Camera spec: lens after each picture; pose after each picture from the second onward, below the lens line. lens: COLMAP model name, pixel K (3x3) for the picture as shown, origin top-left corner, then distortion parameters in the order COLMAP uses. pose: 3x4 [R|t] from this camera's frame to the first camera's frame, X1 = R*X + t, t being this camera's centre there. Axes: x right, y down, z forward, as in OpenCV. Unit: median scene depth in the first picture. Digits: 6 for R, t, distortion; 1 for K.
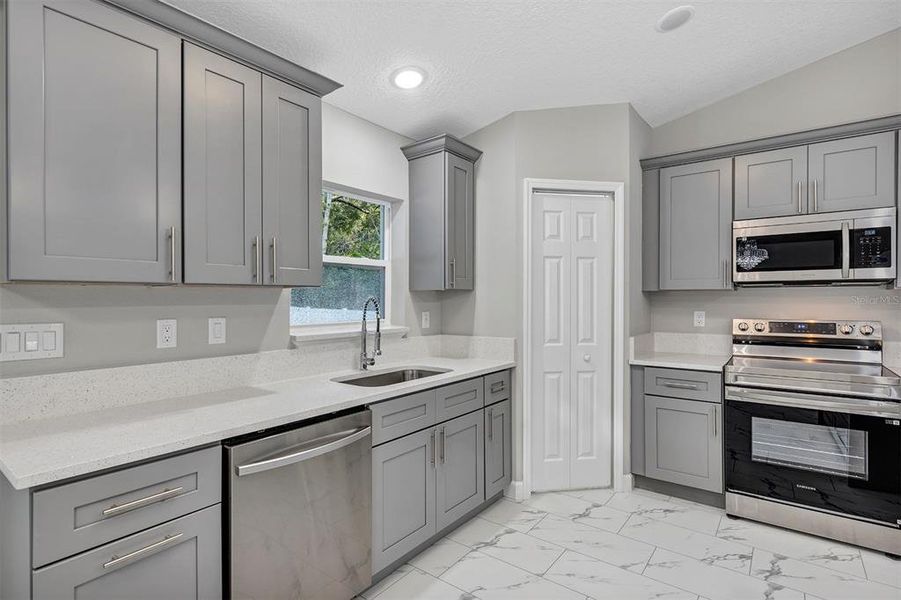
lens RADIAL K [[451.2, 0, 452.3], [0, 451.2, 298.2], [0, 0, 1]] dist [-0.001542, 0.008212]
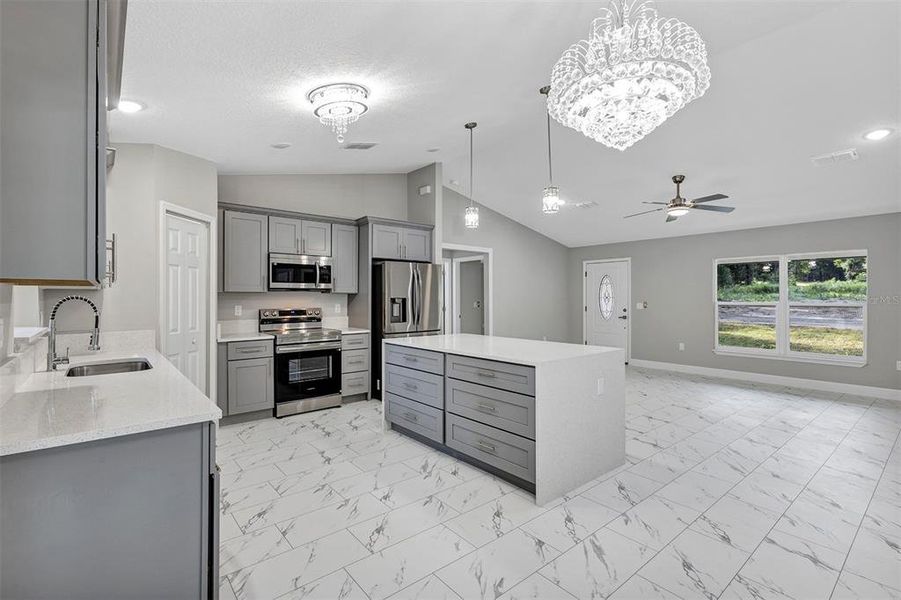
lens RADIAL K [[414.2, 0, 442.6], [0, 414.2, 297.1], [0, 0, 1]] dist [0.013061, 0.000830]
pose [[0.231846, 0.001559, 0.972751, -0.810278], [0.000798, 0.999998, -0.001793, 0.002801], [-0.972752, 0.001192, 0.231844, -0.022451]]
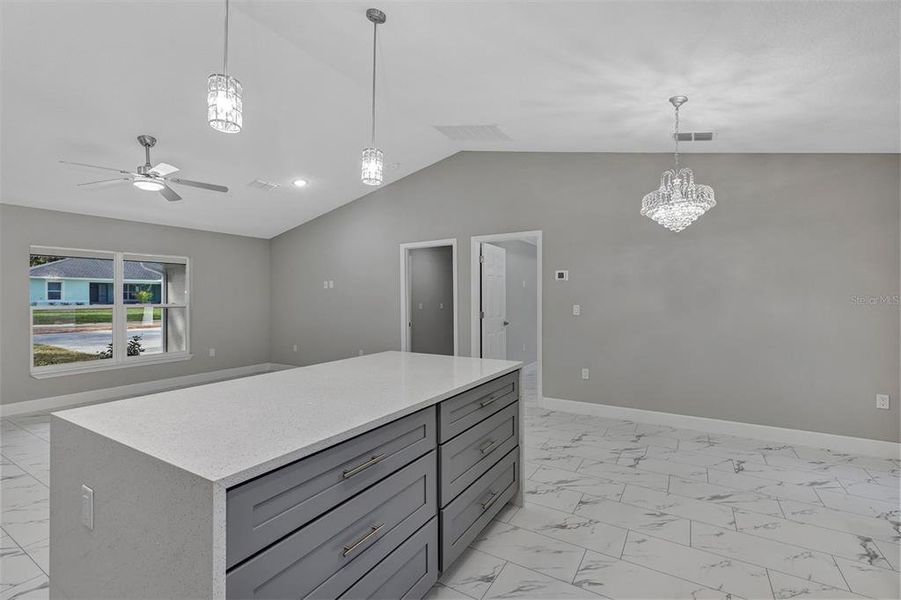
lens RADIAL K [[397.0, 0, 454.2], [0, 397.0, 300.5], [0, 0, 1]] dist [0.013221, 0.000132]
pose [[-0.993897, 0.003222, -0.110261, 0.392428], [0.002759, 0.999987, 0.004353, 0.002778], [0.110273, 0.004022, -0.993893, 0.851037]]
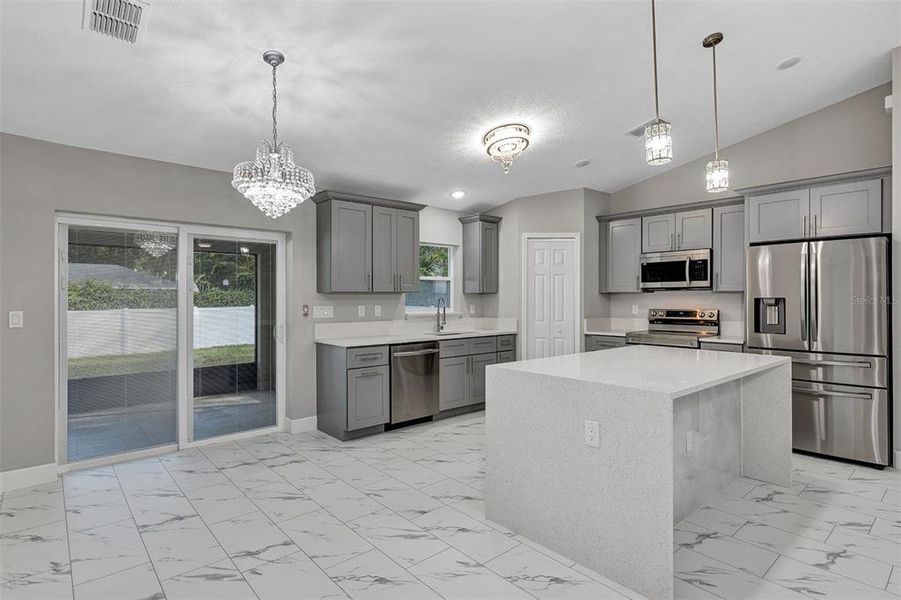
lens RADIAL K [[467.5, 0, 447.2], [0, 467.5, 293.4], [0, 0, 1]] dist [0.017857, 0.003860]
pose [[0.978533, -0.003450, -0.206059, 0.265138], [0.001418, 0.999949, -0.010010, 0.003605], [0.206083, 0.009503, 0.978488, -1.009524]]
